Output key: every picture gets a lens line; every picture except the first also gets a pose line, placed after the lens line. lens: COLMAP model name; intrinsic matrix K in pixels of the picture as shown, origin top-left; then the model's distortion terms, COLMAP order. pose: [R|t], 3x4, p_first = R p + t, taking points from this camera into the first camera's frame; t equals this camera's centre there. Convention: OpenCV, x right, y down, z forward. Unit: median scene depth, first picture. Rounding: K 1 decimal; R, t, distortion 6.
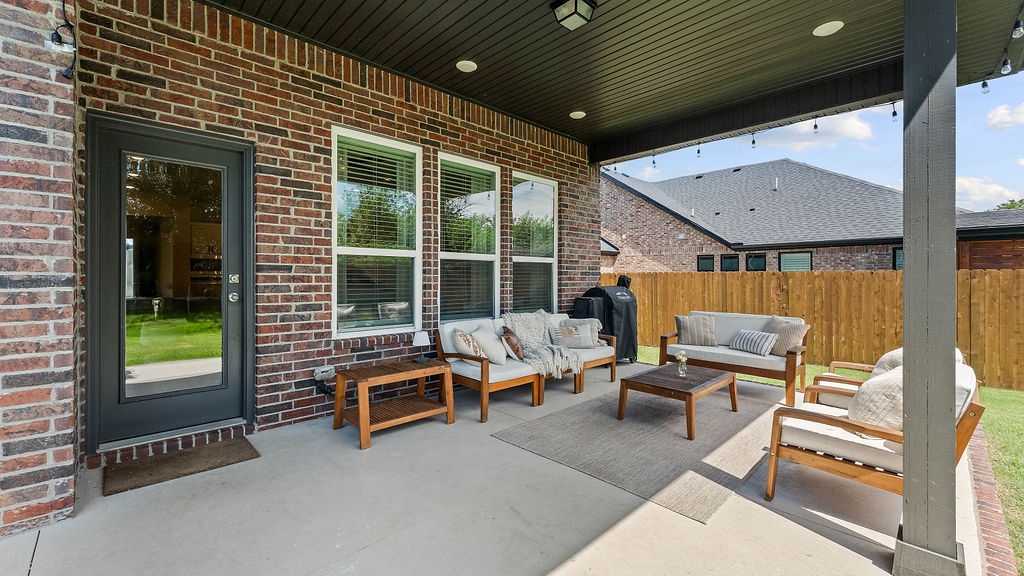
lens RADIAL K [[423.3, 0, 511.0], [0, 423.3, 278.7], [0, 0, 1]] dist [0.000271, -0.000030]
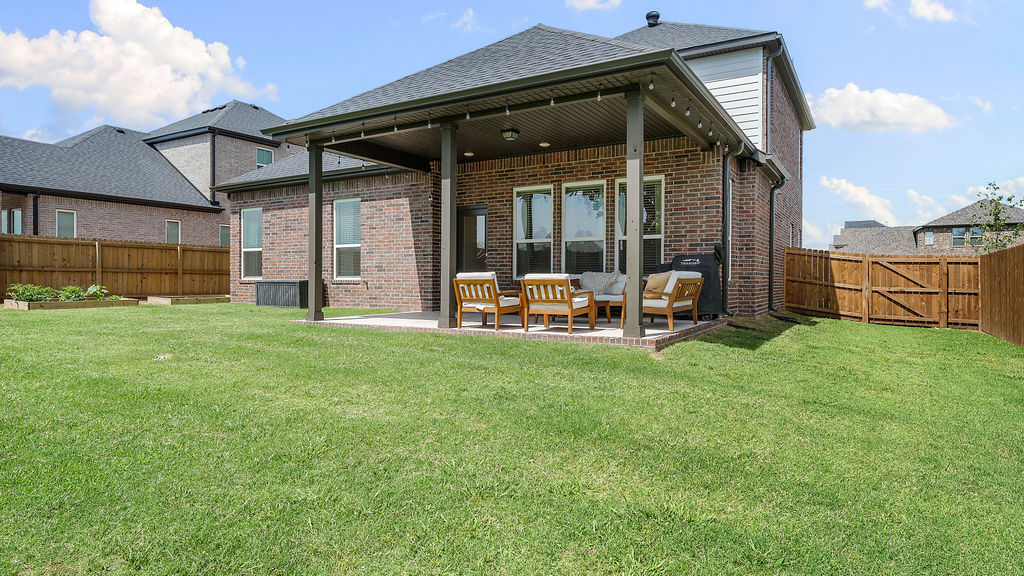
lens RADIAL K [[597.0, 0, 512.0], [0, 597.0, 288.0], [0, 0, 1]] dist [-0.000012, -0.000036]
pose [[0.267103, 0.010642, -0.963609, 2.120970], [-0.003045, 0.999943, 0.010200, 0.119391], [0.963663, 0.000210, 0.267121, 0.085145]]
